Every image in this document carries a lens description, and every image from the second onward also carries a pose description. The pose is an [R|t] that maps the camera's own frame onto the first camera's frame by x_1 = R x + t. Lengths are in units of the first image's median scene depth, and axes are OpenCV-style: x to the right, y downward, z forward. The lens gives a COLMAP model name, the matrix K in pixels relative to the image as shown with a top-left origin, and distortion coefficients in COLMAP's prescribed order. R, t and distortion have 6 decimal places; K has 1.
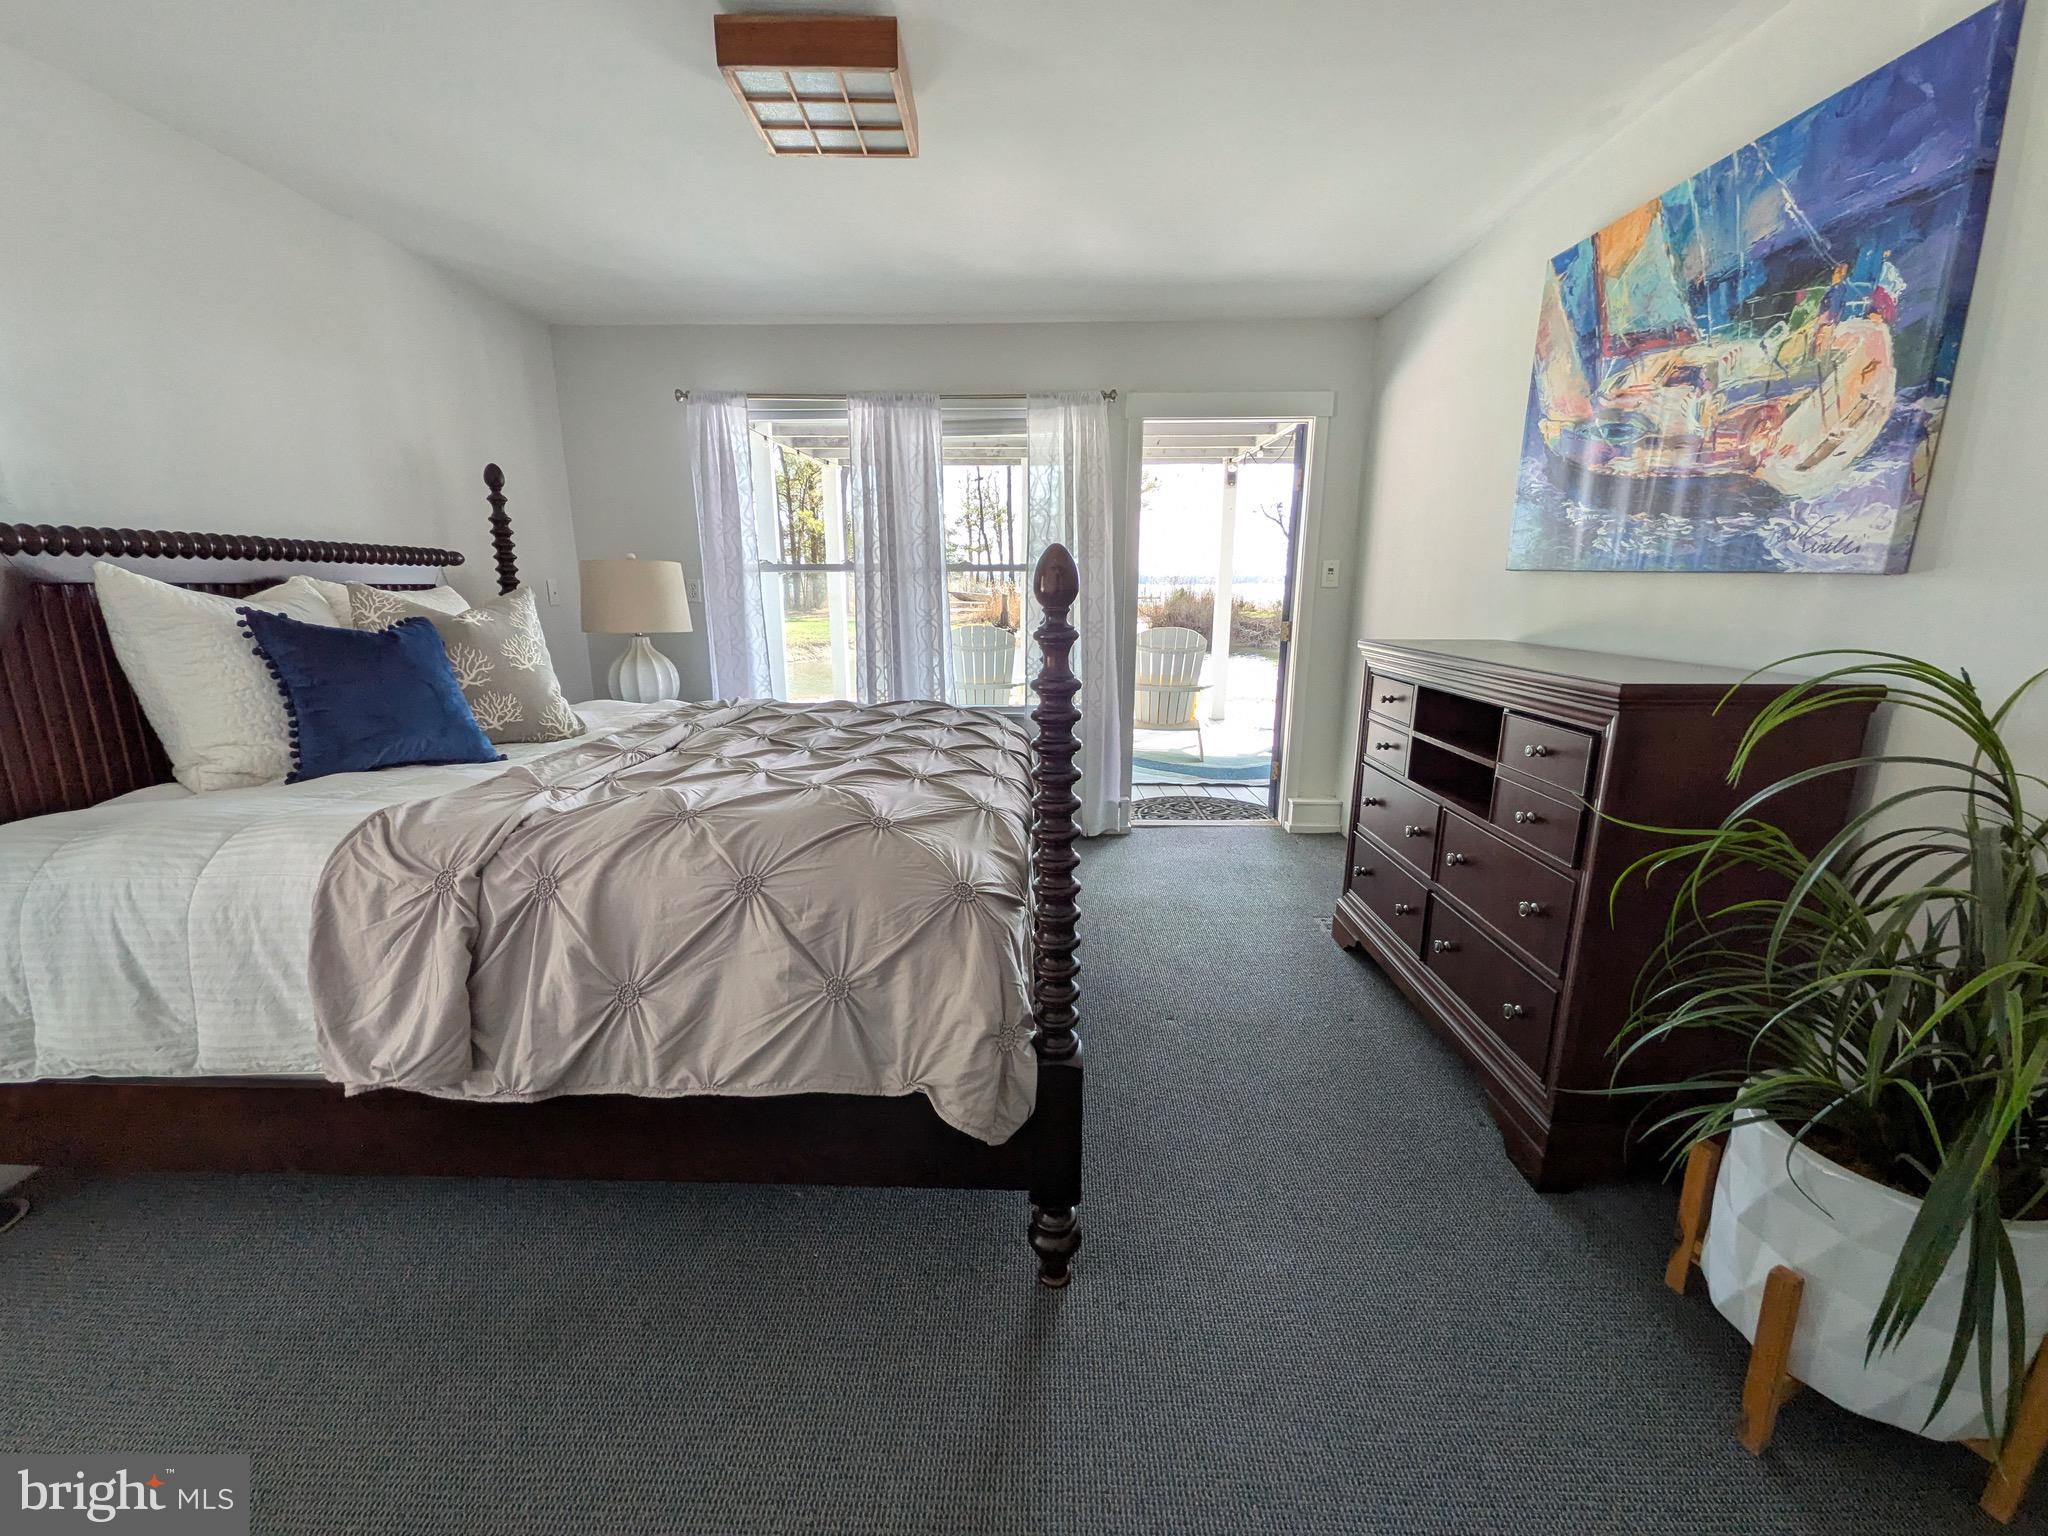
lens RADIAL K [[800.6, 0, 1003.9], [0, 800.6, 760.4], [0, 0, 1]] dist [0.018196, -0.005382]
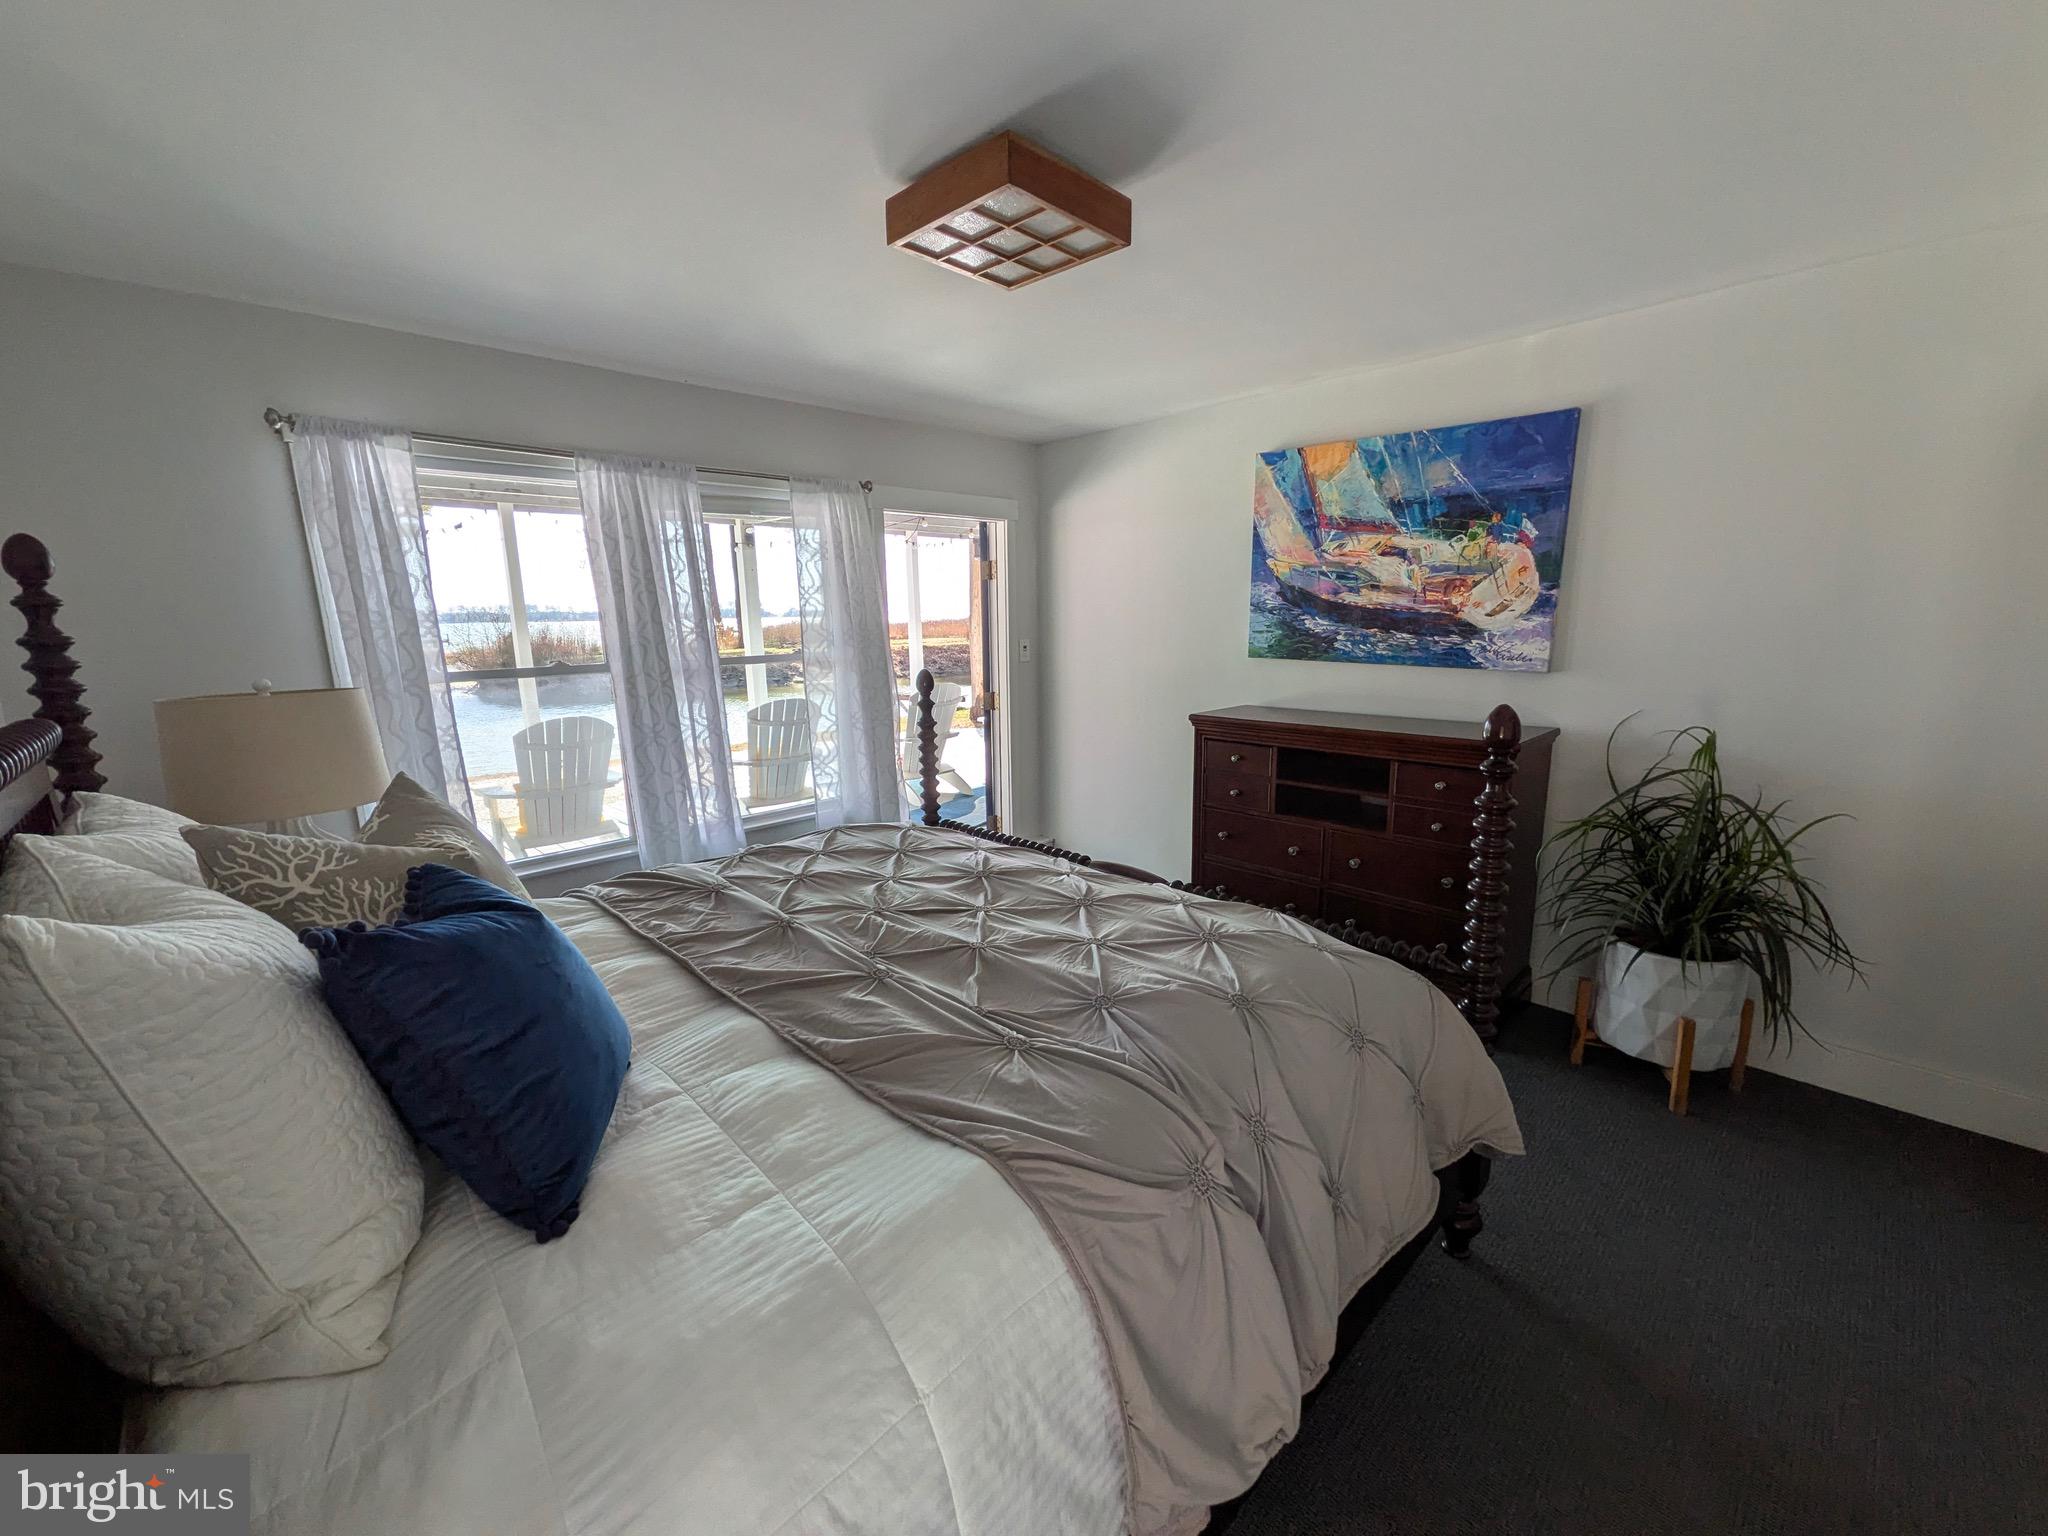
lens RADIAL K [[800.6, 0, 1019.9], [0, 800.6, 765.5], [0, 0, 1]] dist [0.018196, -0.005382]
pose [[0.705853, -0.147492, 0.692833, -0.877576], [0.173003, 0.984358, 0.033298, -0.208456], [-0.686907, 0.096359, 0.720329, 0.339552]]
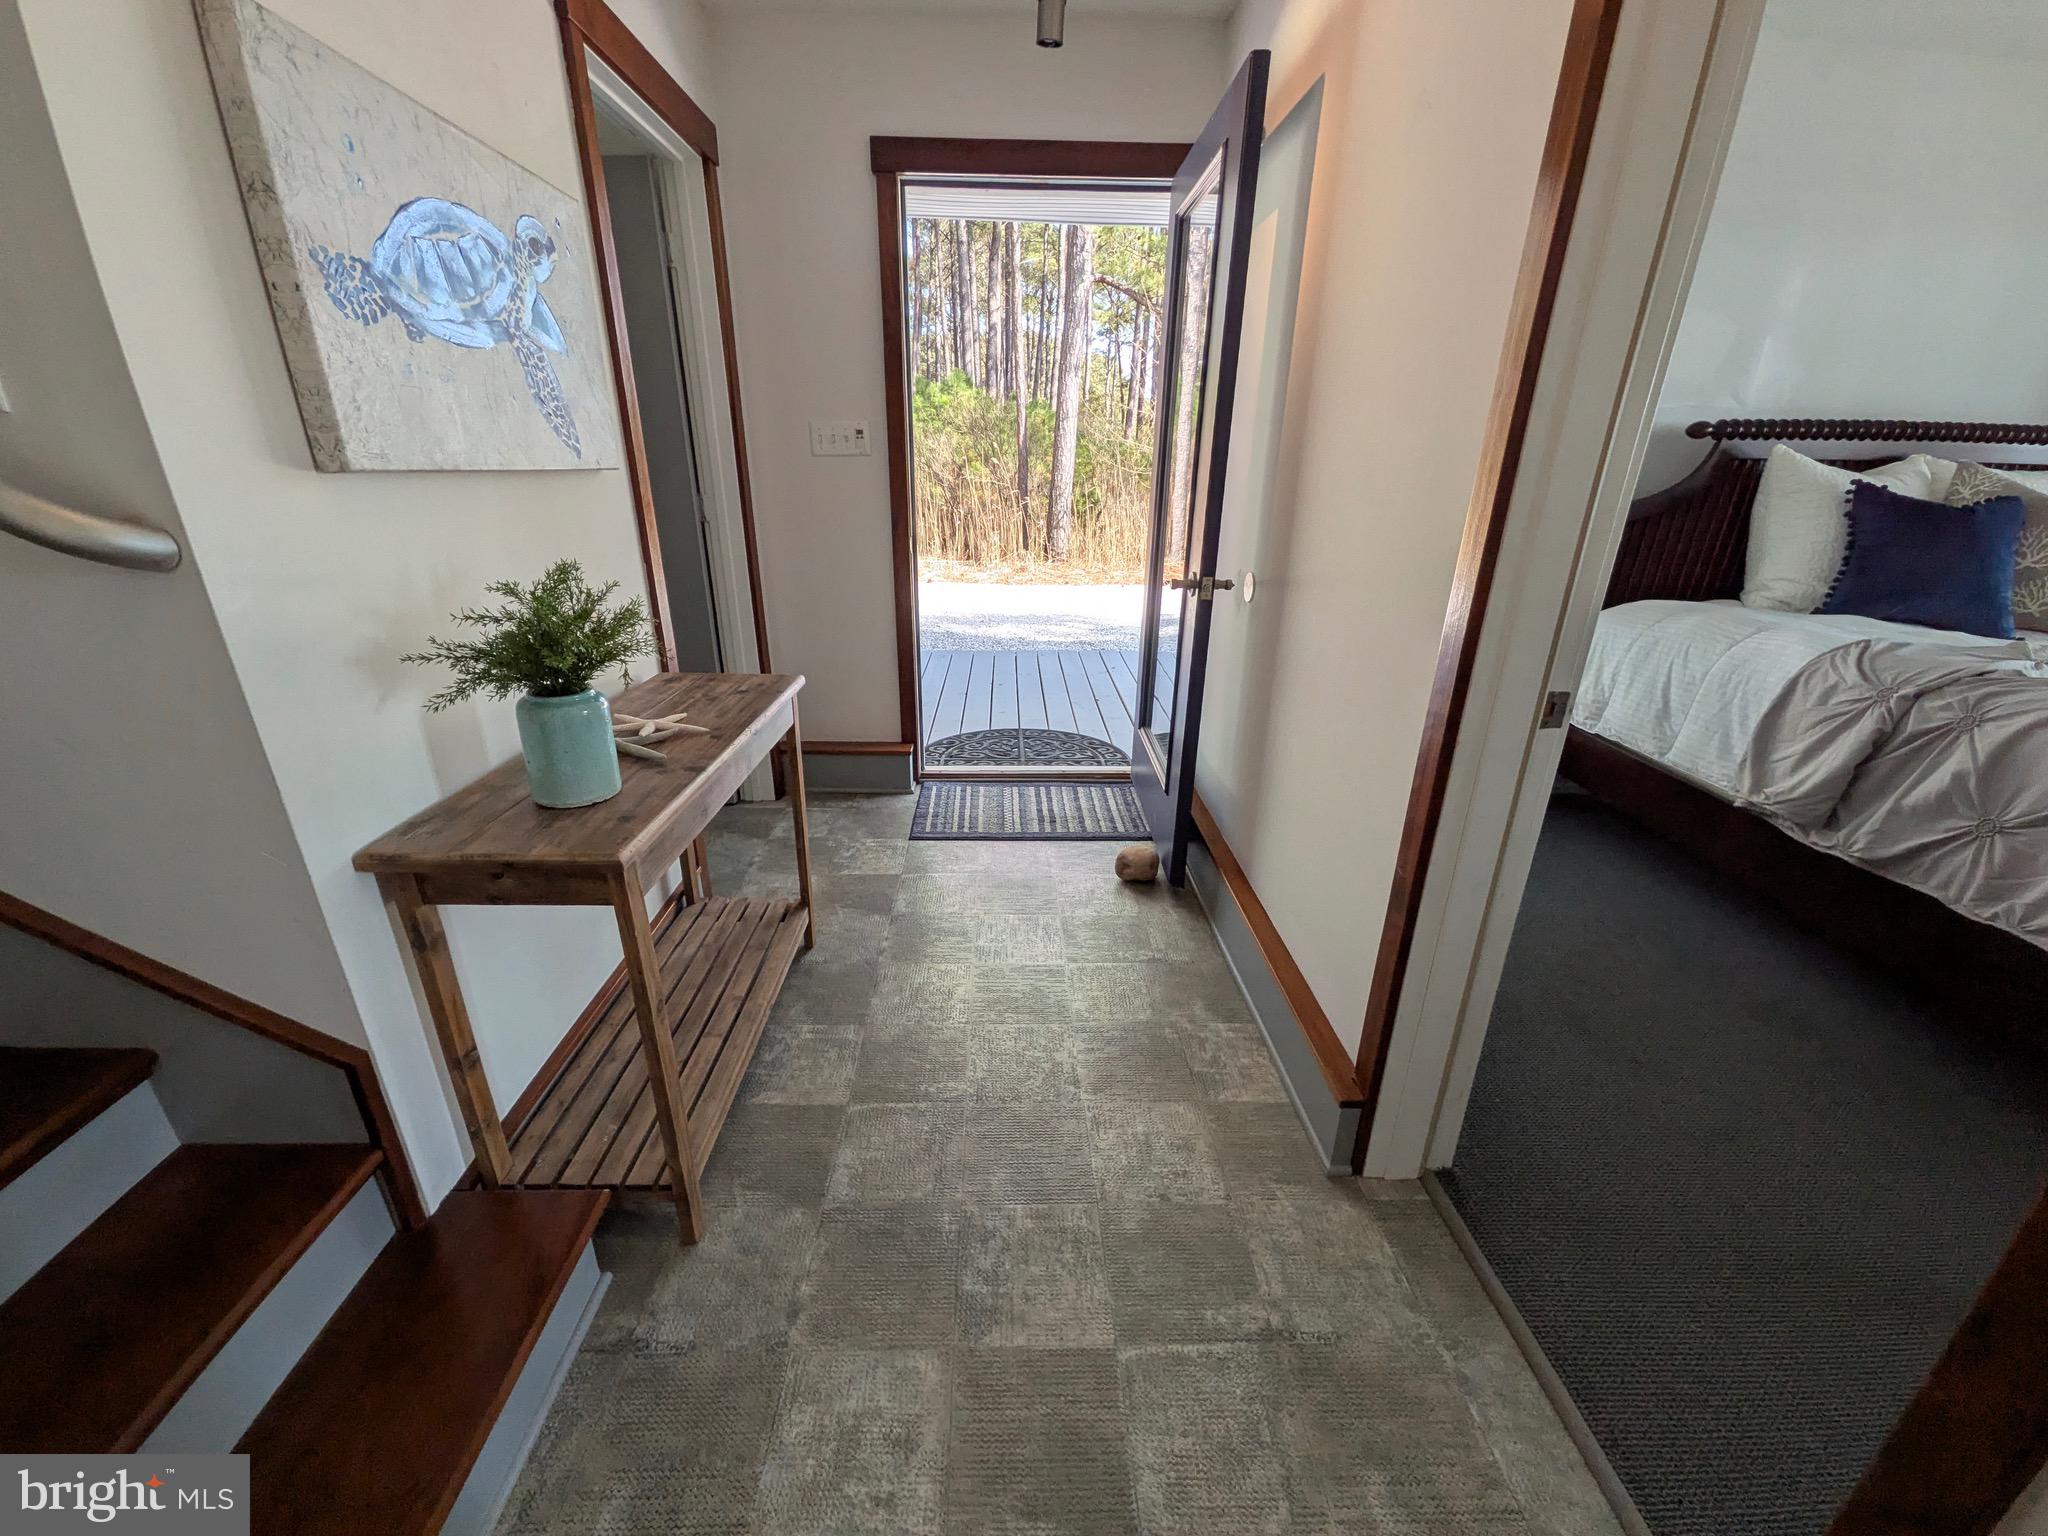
lens RADIAL K [[800.6, 0, 1017.9], [0, 800.6, 762.8], [0, 0, 1]] dist [0.018196, -0.005382]
pose [[0.052898, 0.371318, -0.926998, 0.530046], [-0.233274, 0.907209, 0.350079, 0.117361], [0.970971, 0.197726, 0.134608, -0.568050]]
